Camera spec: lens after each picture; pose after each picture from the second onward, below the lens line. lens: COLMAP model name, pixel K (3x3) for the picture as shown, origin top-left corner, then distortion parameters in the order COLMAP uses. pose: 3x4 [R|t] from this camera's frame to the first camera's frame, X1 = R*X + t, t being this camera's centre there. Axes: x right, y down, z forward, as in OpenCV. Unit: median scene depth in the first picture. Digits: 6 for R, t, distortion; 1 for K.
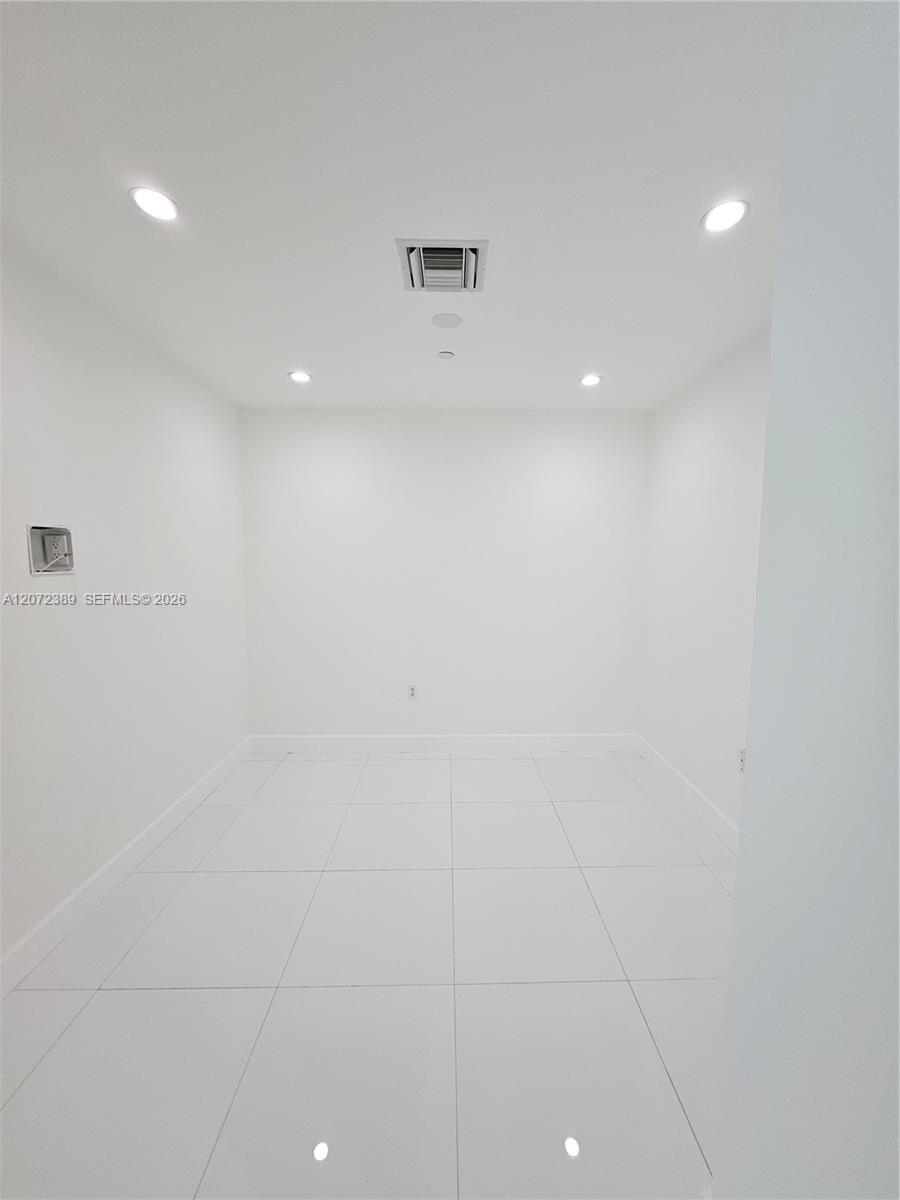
lens RADIAL K [[489.6, 0, 451.9], [0, 489.6, 592.4], [0, 0, 1]] dist [-0.001830, -0.000171]
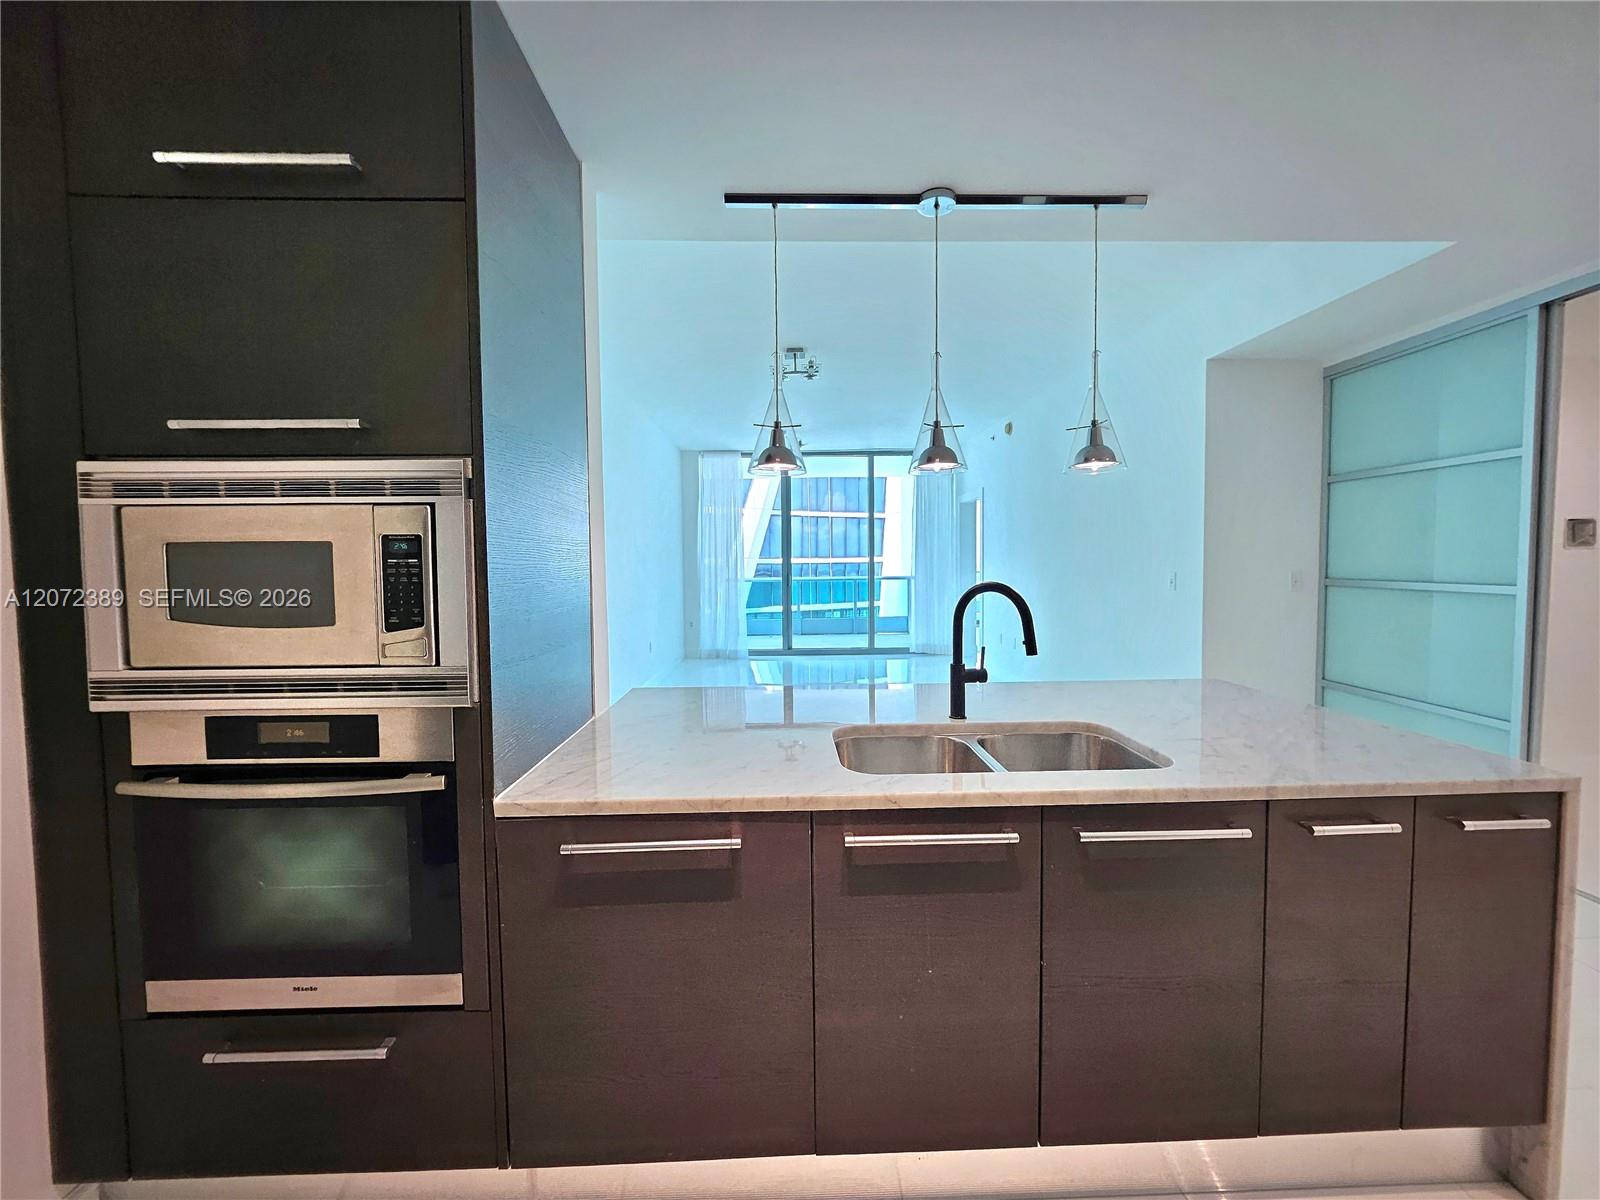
lens RADIAL K [[627.0, 0, 794.0], [0, 627.0, 597.6], [0, 0, 1]] dist [-0.002085, 0.000158]
pose [[0.011119, 0.053006, -0.998532, 1.183781], [-0.058546, 0.996915, 0.052269, 0.163367], [0.998223, 0.057879, 0.014188, -1.554303]]
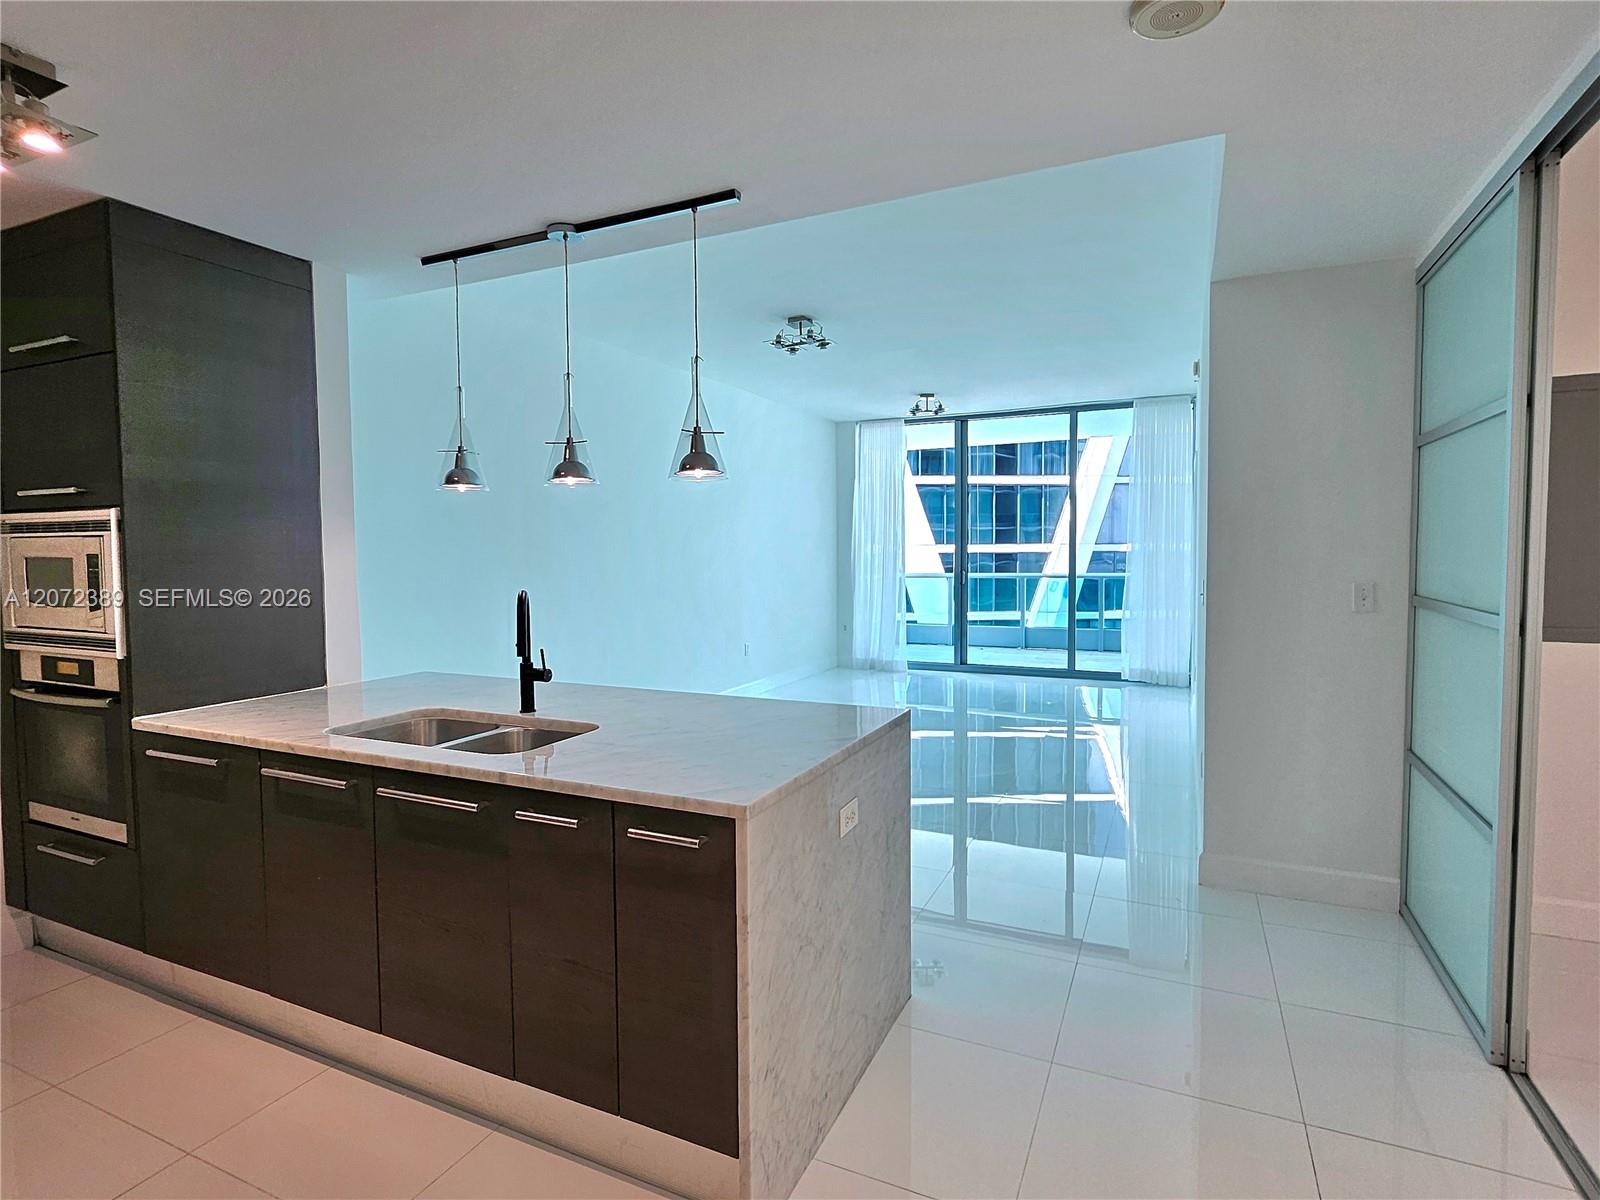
lens RADIAL K [[818.7, 0, 800.0], [0, 818.7, 600.0], [0, 0, 1]] dist [0.000204, -0.000762]
pose [[-0.436471, 0.053961, -0.898098, 1.267807], [-0.056672, 0.994569, 0.087300, 0.052855], [0.897932, 0.089001, -0.431043, -0.350049]]
